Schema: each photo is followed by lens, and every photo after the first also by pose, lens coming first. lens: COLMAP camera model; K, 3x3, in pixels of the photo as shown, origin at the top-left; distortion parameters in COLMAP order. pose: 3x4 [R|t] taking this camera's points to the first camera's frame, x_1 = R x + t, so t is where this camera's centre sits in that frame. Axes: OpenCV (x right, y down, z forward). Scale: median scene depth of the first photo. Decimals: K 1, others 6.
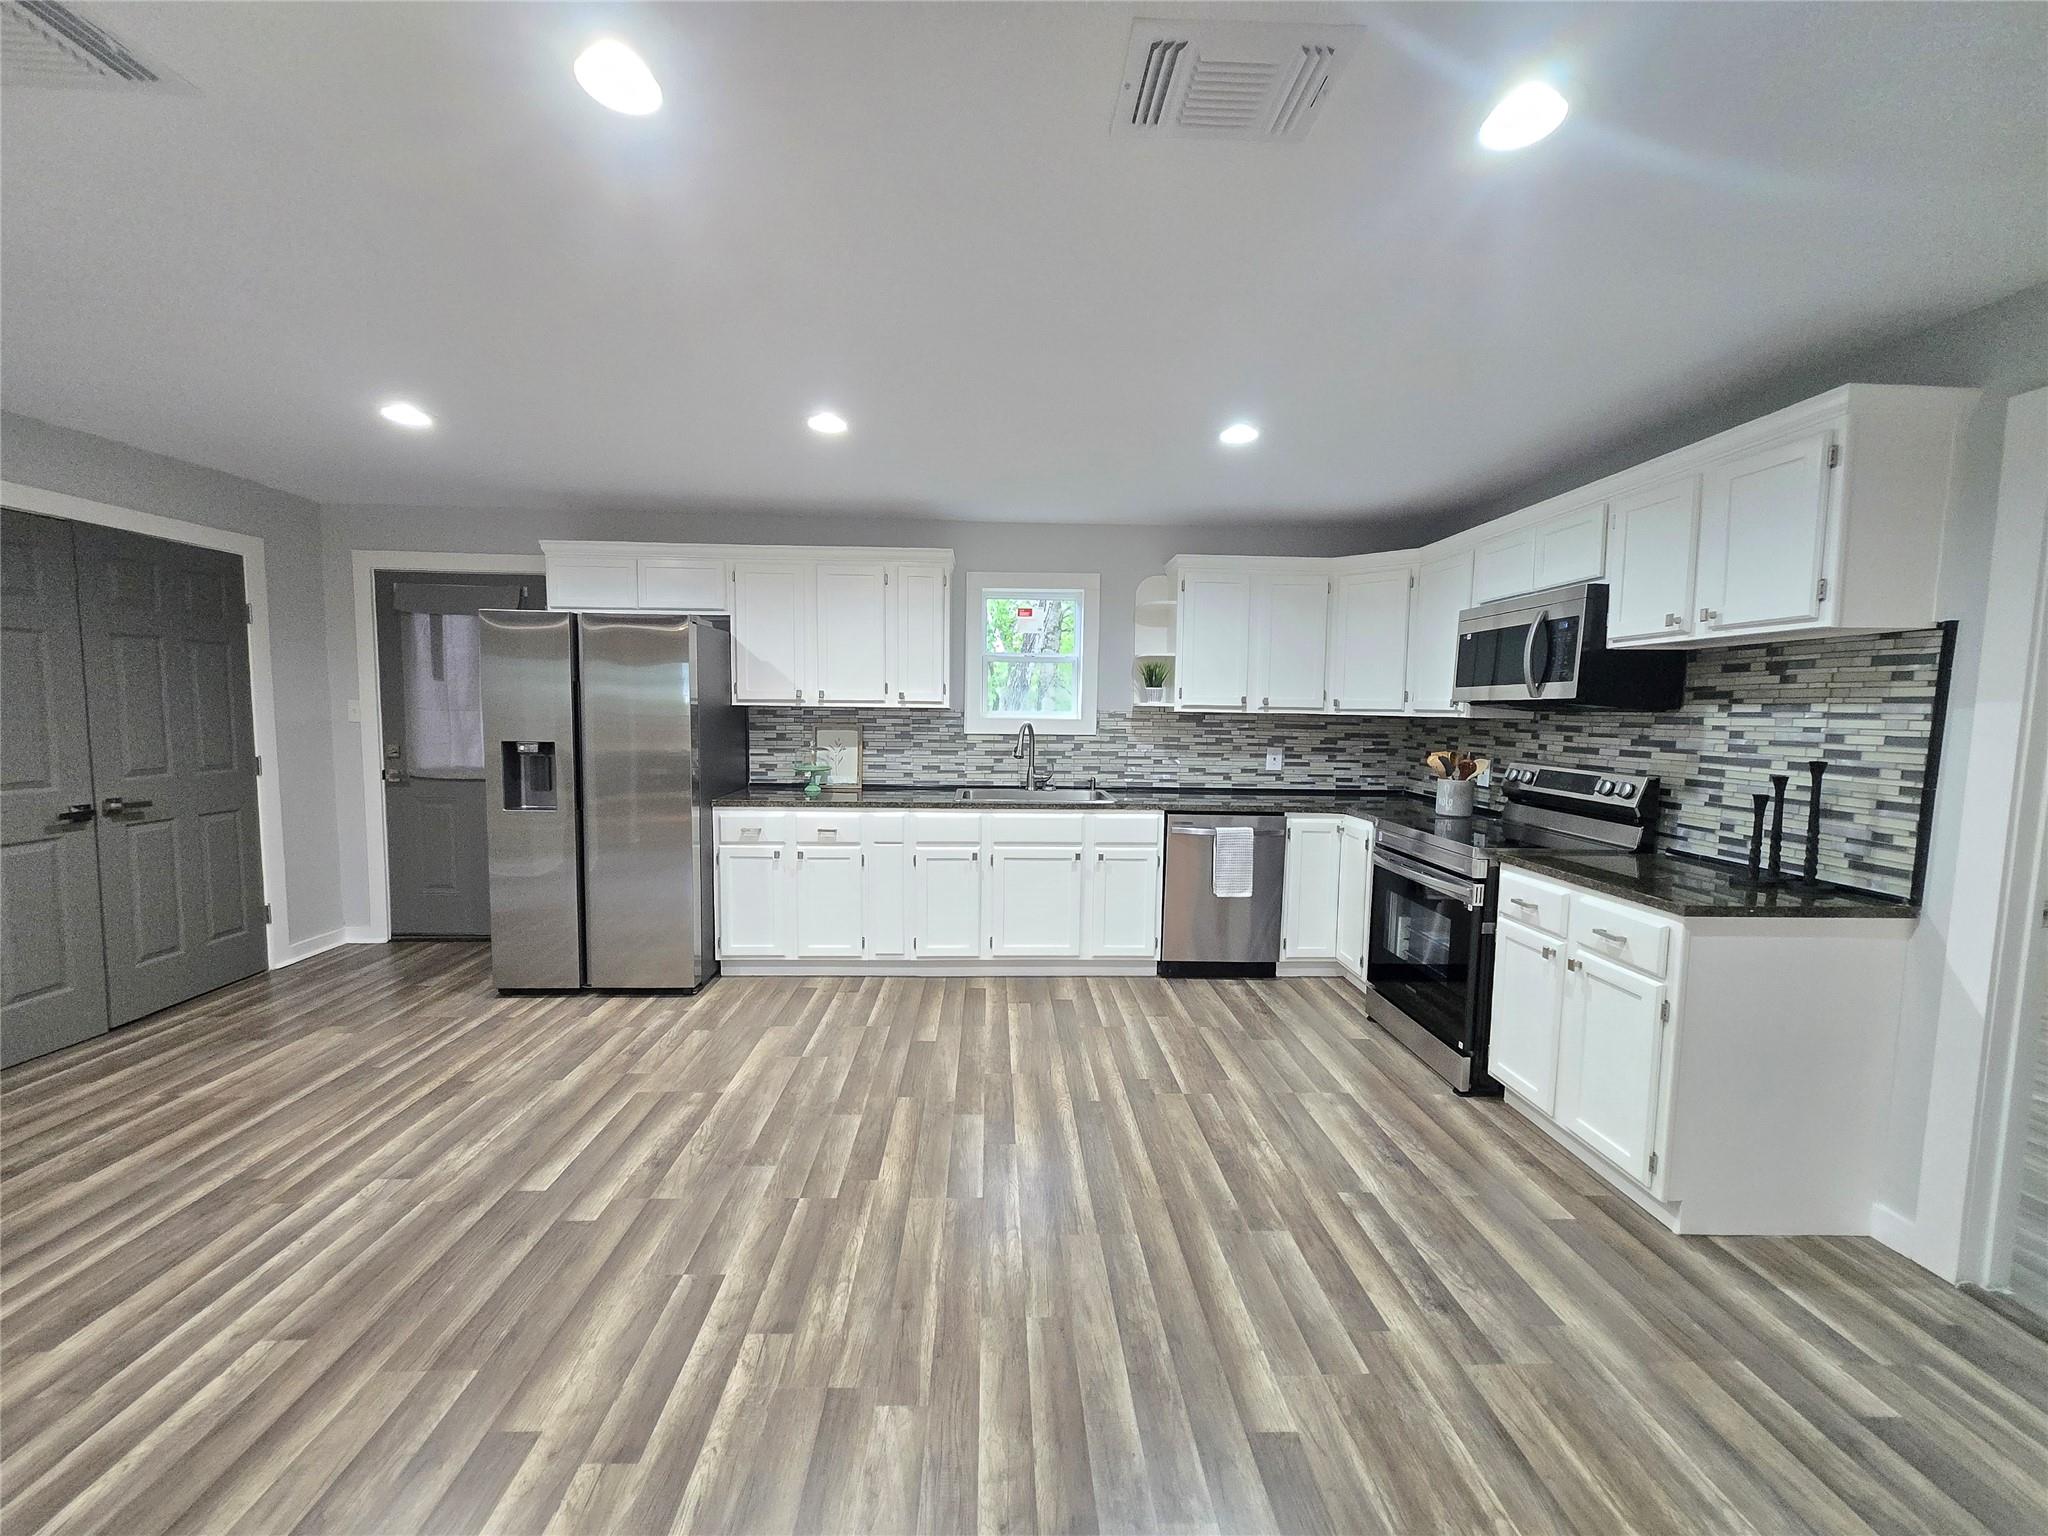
lens RADIAL K [[804.0, 0, 1024.2], [0, 804.0, 773.9], [0, 0, 1]] dist [0.003250, 0.000032]
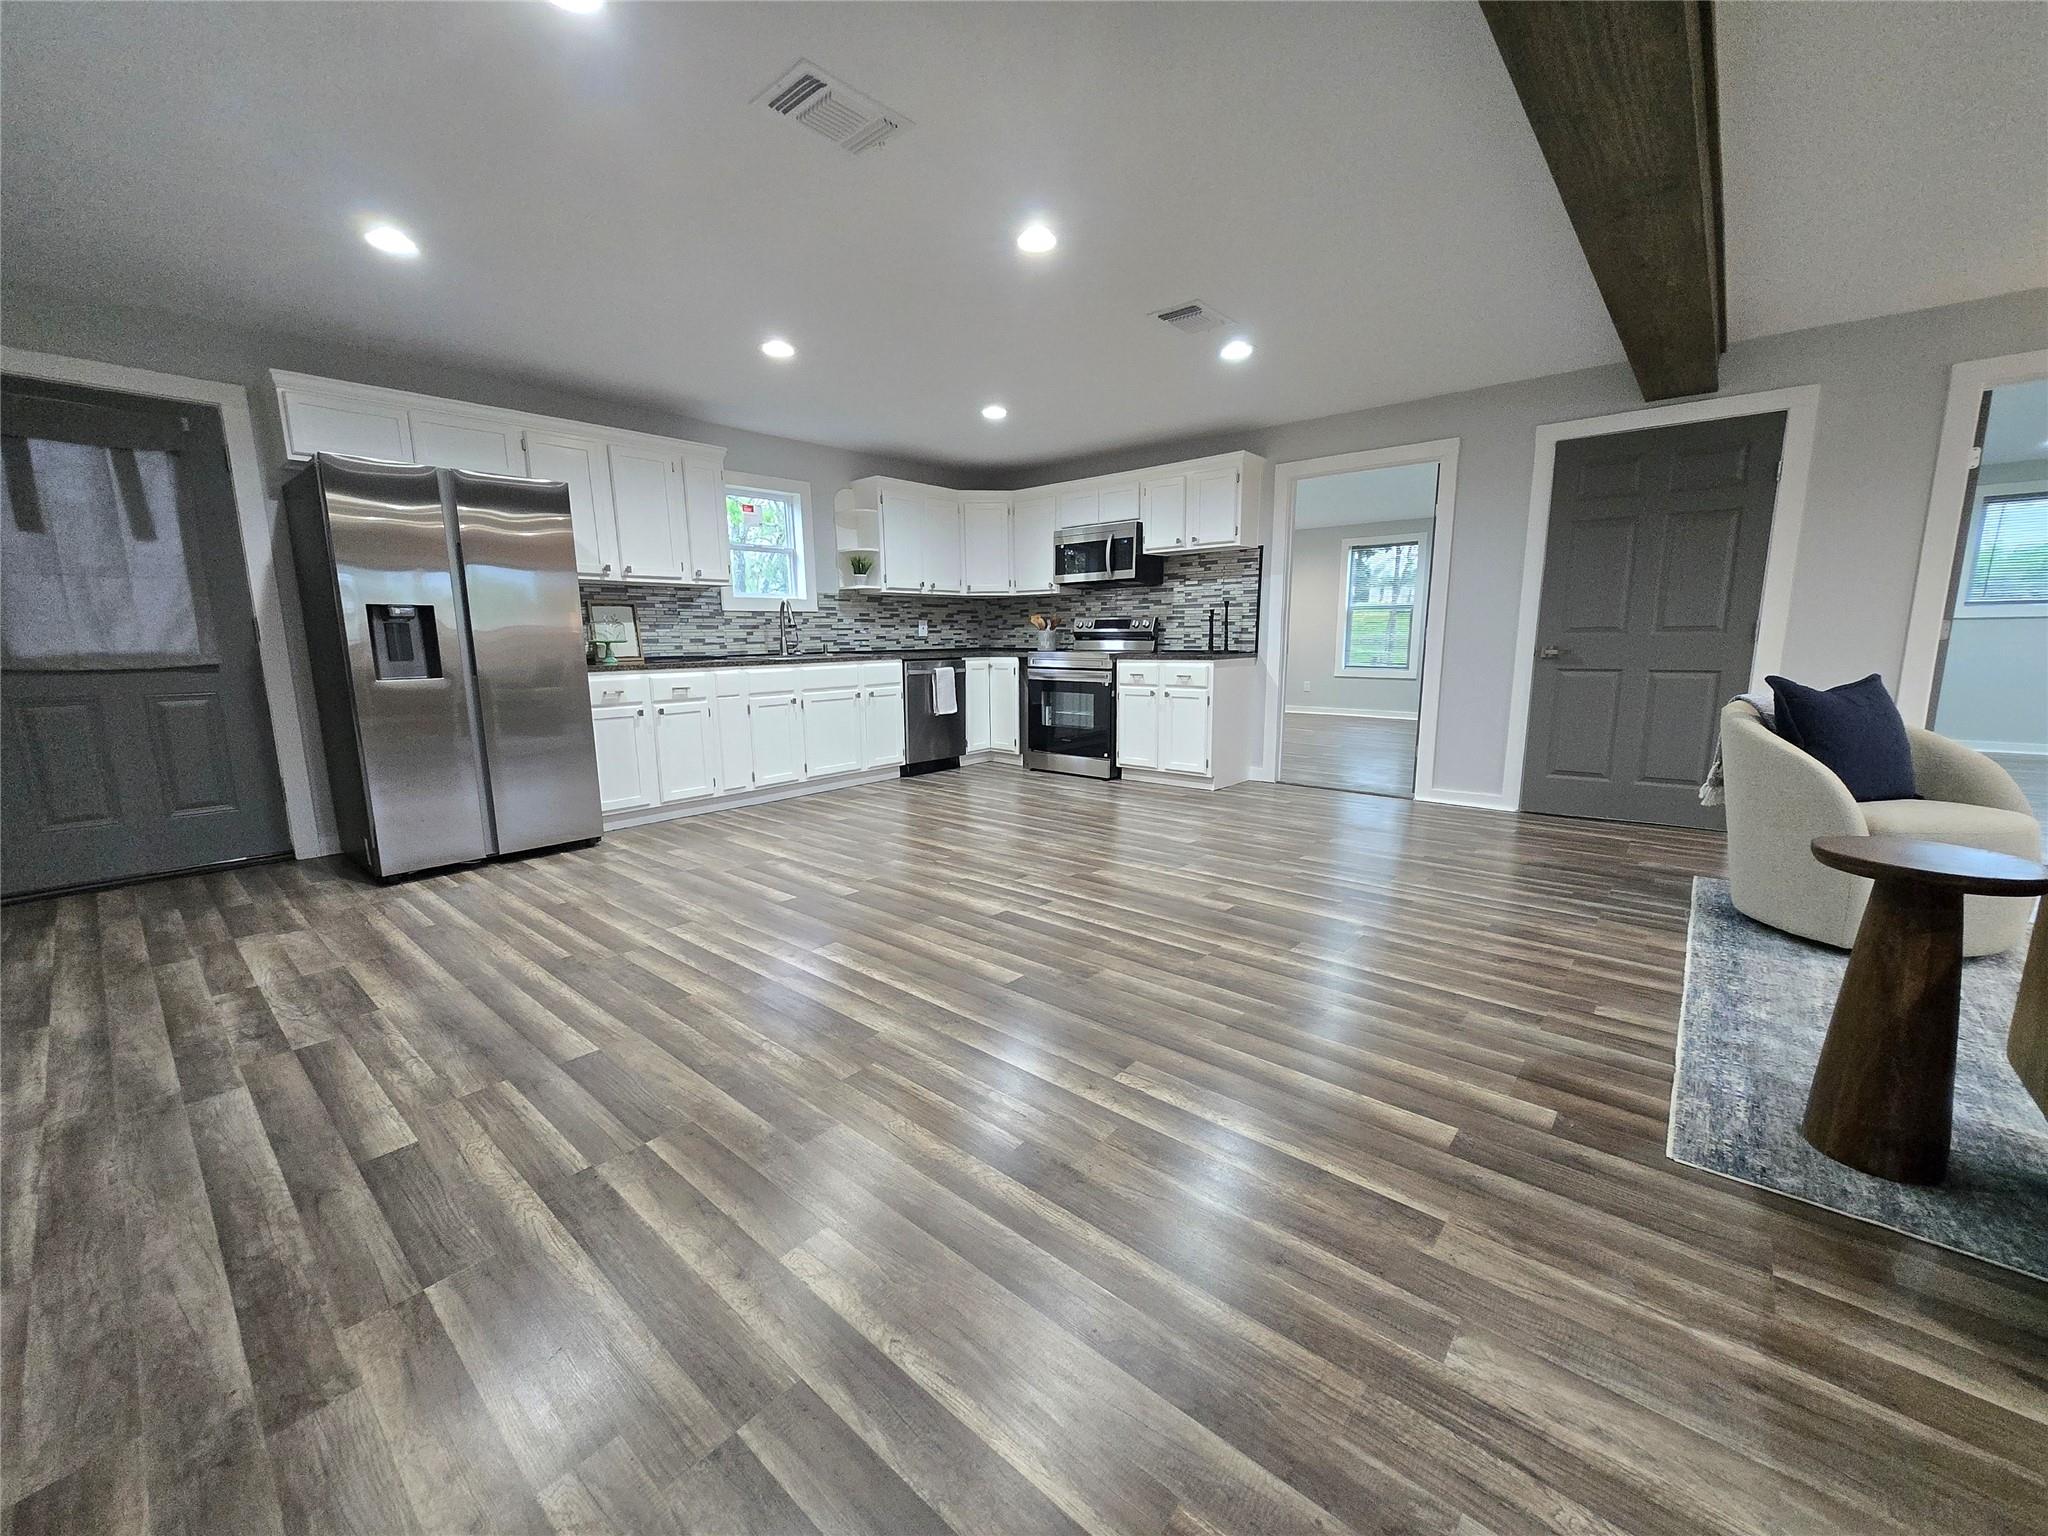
lens RADIAL K [[804.0, 0, 1024.2], [0, 804.0, 773.9], [0, 0, 1]] dist [0.003250, 0.000032]
pose [[0.681727, -0.146674, 0.716753, -0.829685], [0.080609, 0.988791, 0.125674, 0.094915], [-0.727153, -0.027898, 0.685909, -0.174499]]
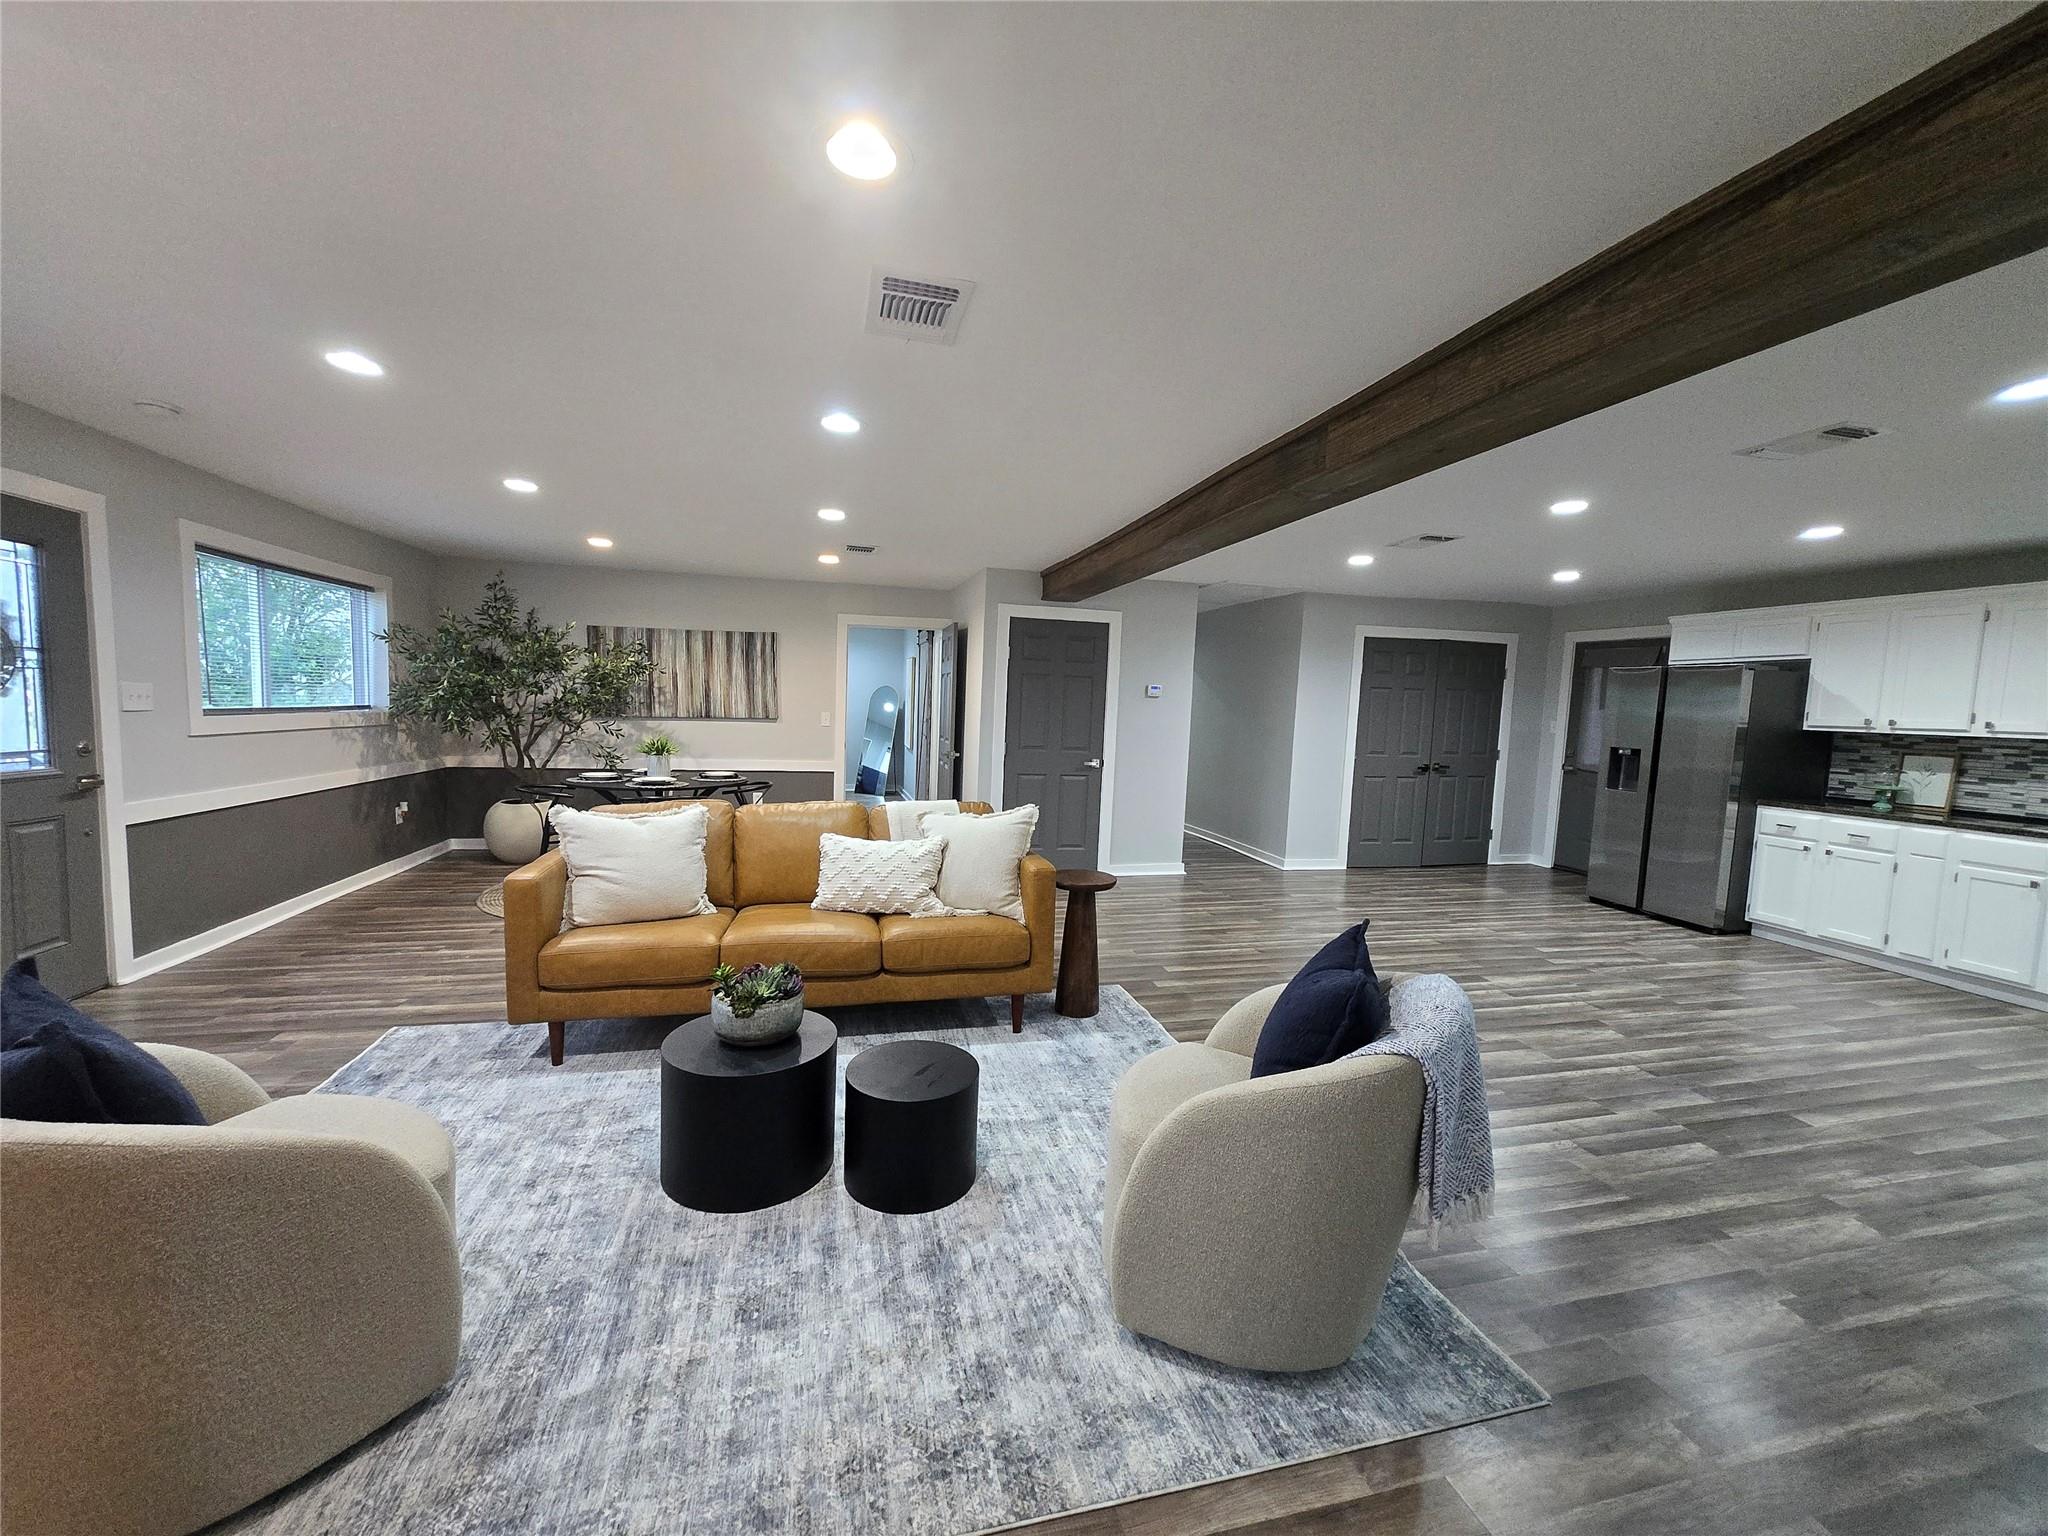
lens RADIAL K [[804.0, 0, 1024.2], [0, 804.0, 773.9], [0, 0, 1]] dist [0.003250, 0.000032]
pose [[0.206230, 0.081663, -0.975090, 0.729590], [-0.110142, 0.992116, 0.059794, 0.047860], [0.972285, 0.095067, 0.213599, -0.523864]]
